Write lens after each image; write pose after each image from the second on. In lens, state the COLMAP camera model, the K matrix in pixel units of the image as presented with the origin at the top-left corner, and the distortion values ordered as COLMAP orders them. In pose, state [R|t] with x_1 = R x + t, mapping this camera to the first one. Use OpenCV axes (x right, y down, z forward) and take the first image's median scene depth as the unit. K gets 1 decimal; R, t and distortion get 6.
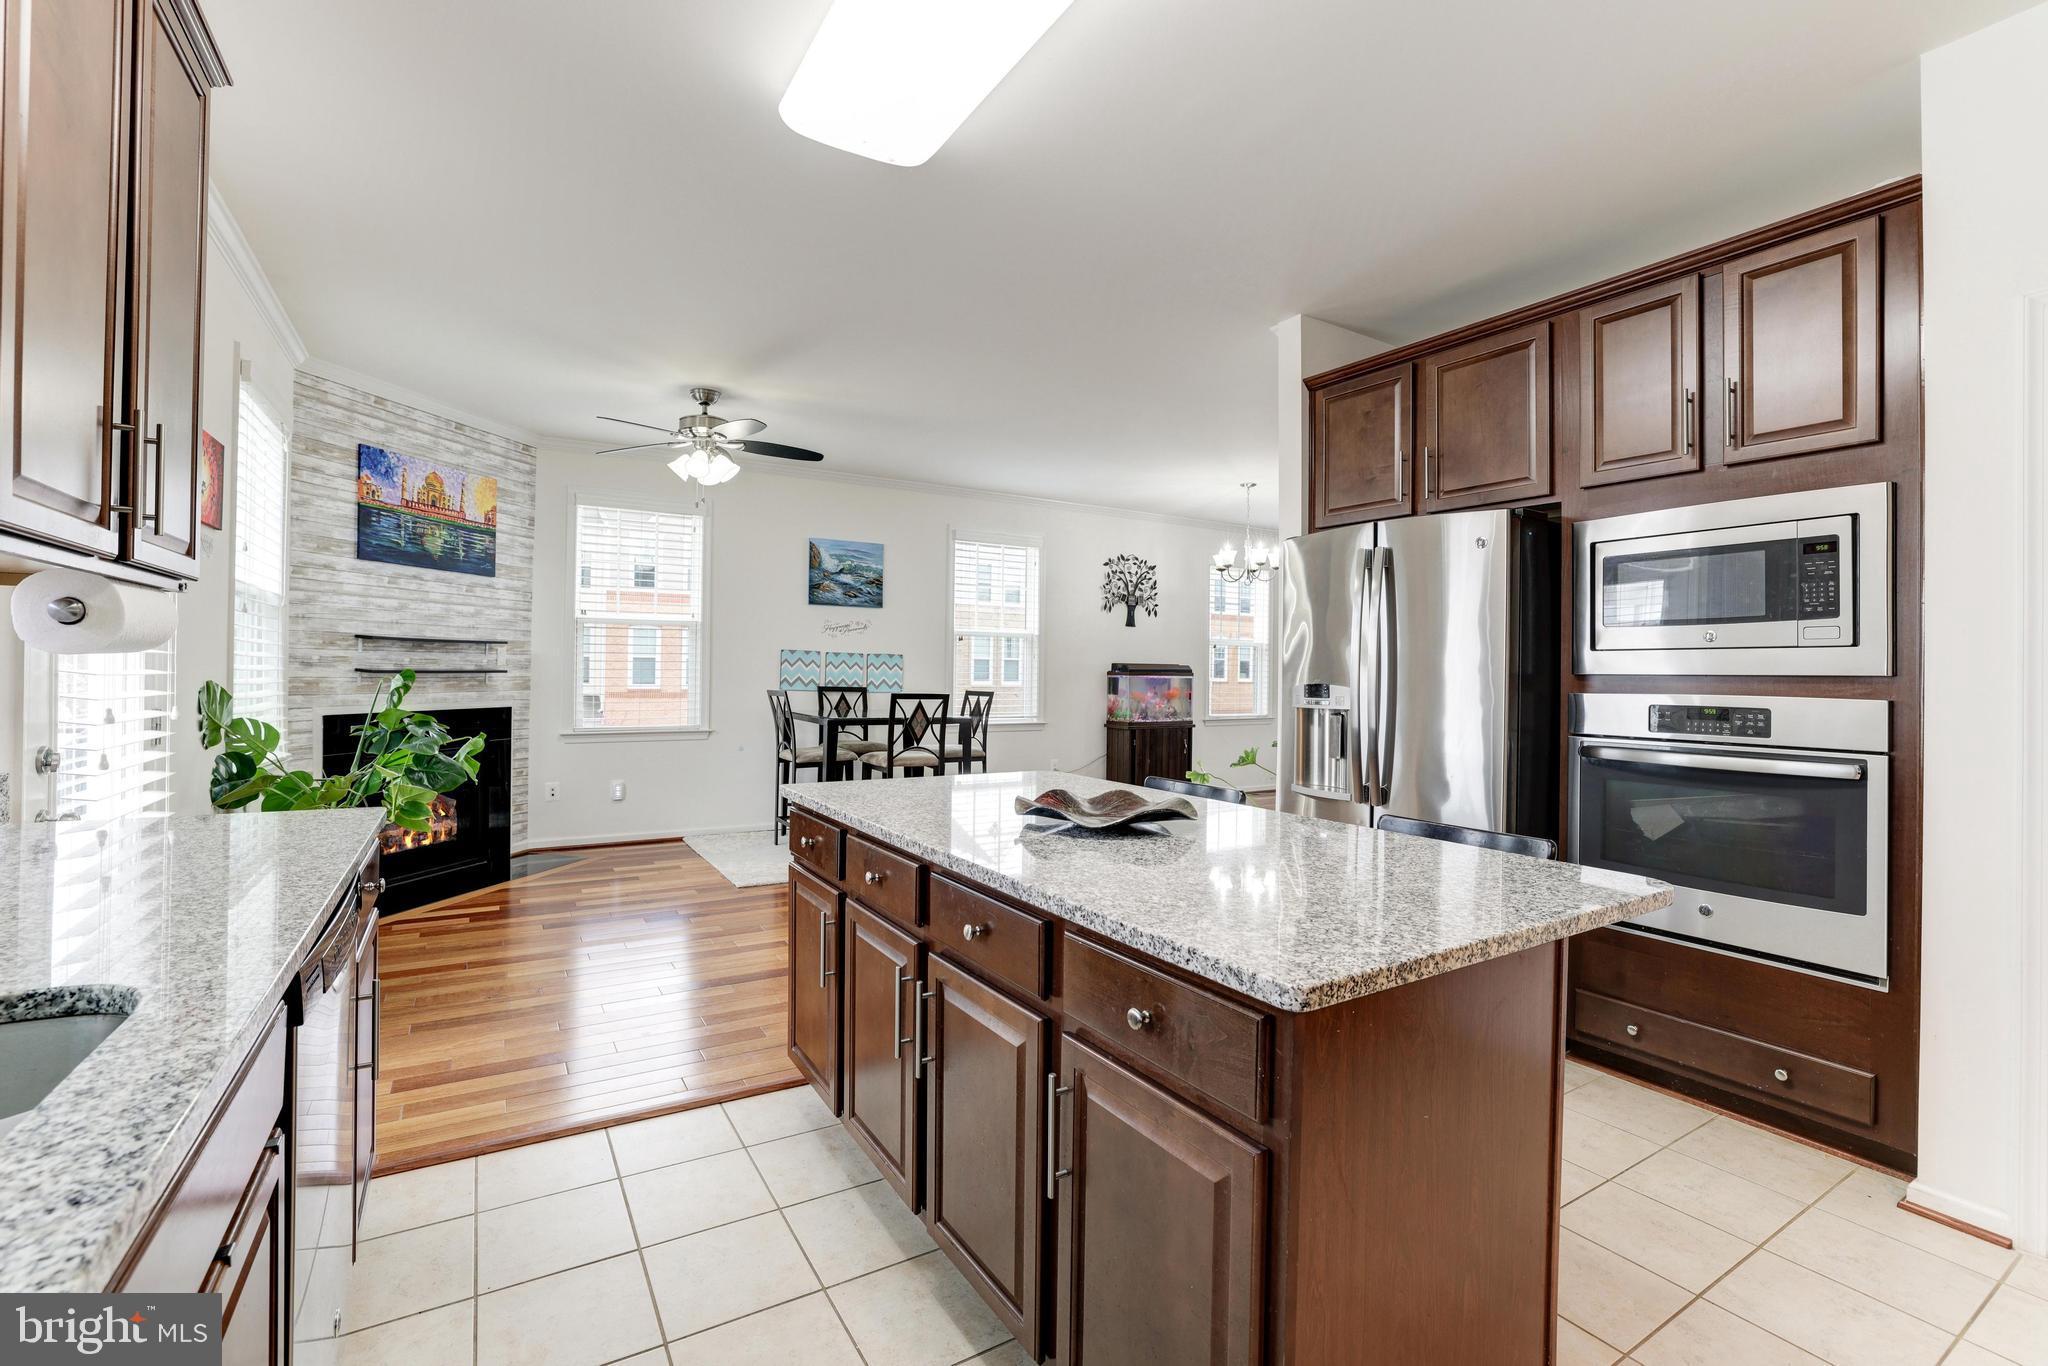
lens RADIAL K [[886.3, 0, 1021.7], [0, 886.3, 667.2], [0, 0, 1]] dist [-0.036192, 0.010422]
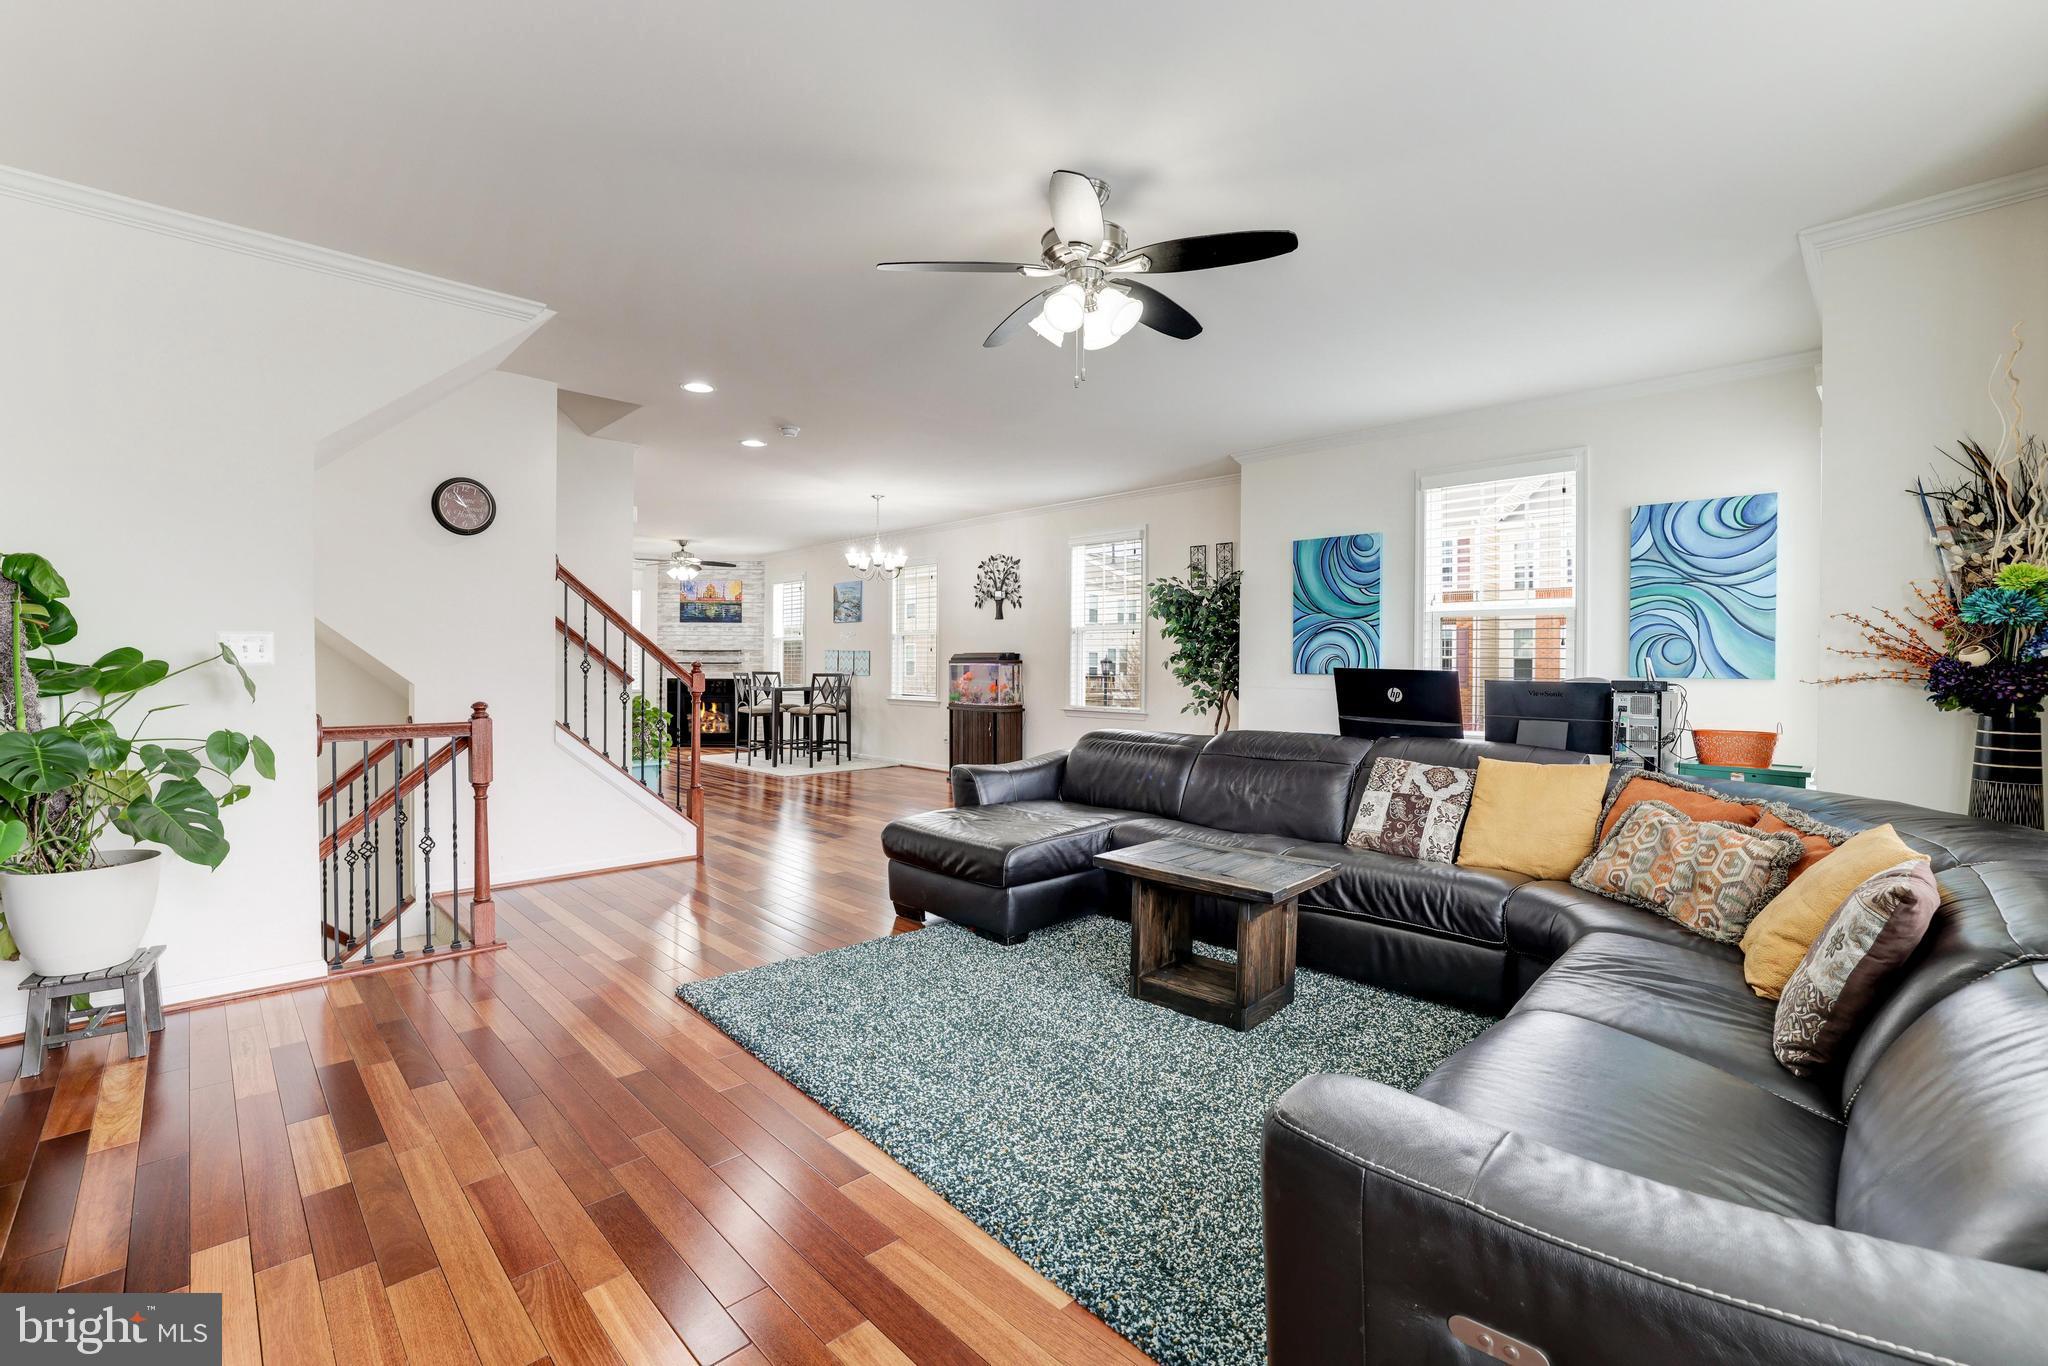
lens RADIAL K [[886.3, 0, 1019.5], [0, 886.3, 683.0], [0, 0, 1]] dist [-0.036192, 0.010422]
pose [[0.222375, 0.009735, -0.974913, 1.897108], [0.002133, 0.999943, 0.010471, 0.035711], [0.974959, -0.004408, 0.222341, 1.213348]]
